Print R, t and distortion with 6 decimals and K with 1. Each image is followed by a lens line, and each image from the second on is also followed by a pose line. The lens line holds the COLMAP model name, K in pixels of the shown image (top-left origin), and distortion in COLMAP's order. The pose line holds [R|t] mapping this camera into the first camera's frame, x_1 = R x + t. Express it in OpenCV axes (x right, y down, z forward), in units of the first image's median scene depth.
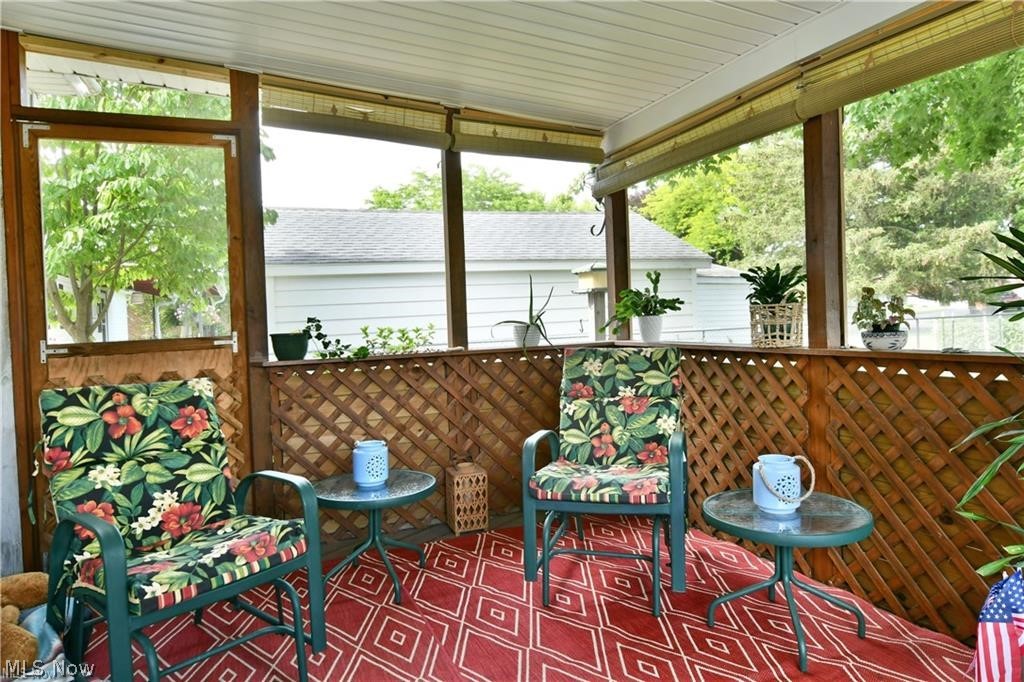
lens RADIAL K [[623.5, 0, 516.2], [0, 623.5, 350.4], [0, 0, 1]] dist [-0.008387, -0.002838]
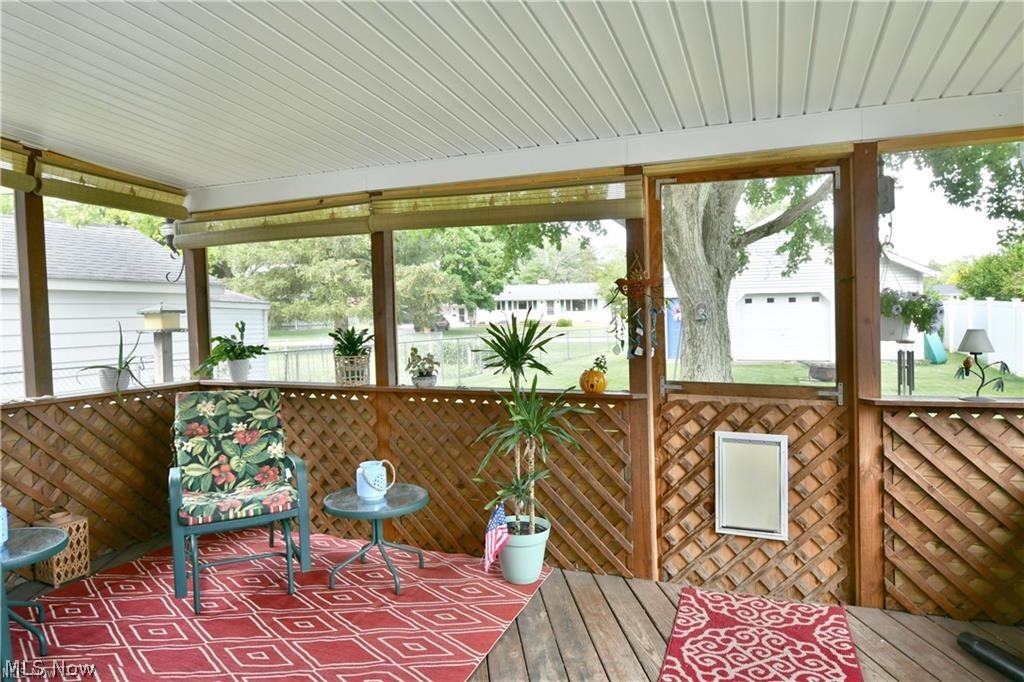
lens RADIAL K [[628.3, 0, 509.7], [0, 628.3, 342.0], [0, 0, 1]] dist [-0.013594, -0.004570]
pose [[0.706204, 0.001708, 0.708006, -0.327591], [0.023480, 0.999391, -0.025830, -0.057392], [-0.707619, 0.034865, 0.705734, -0.249148]]
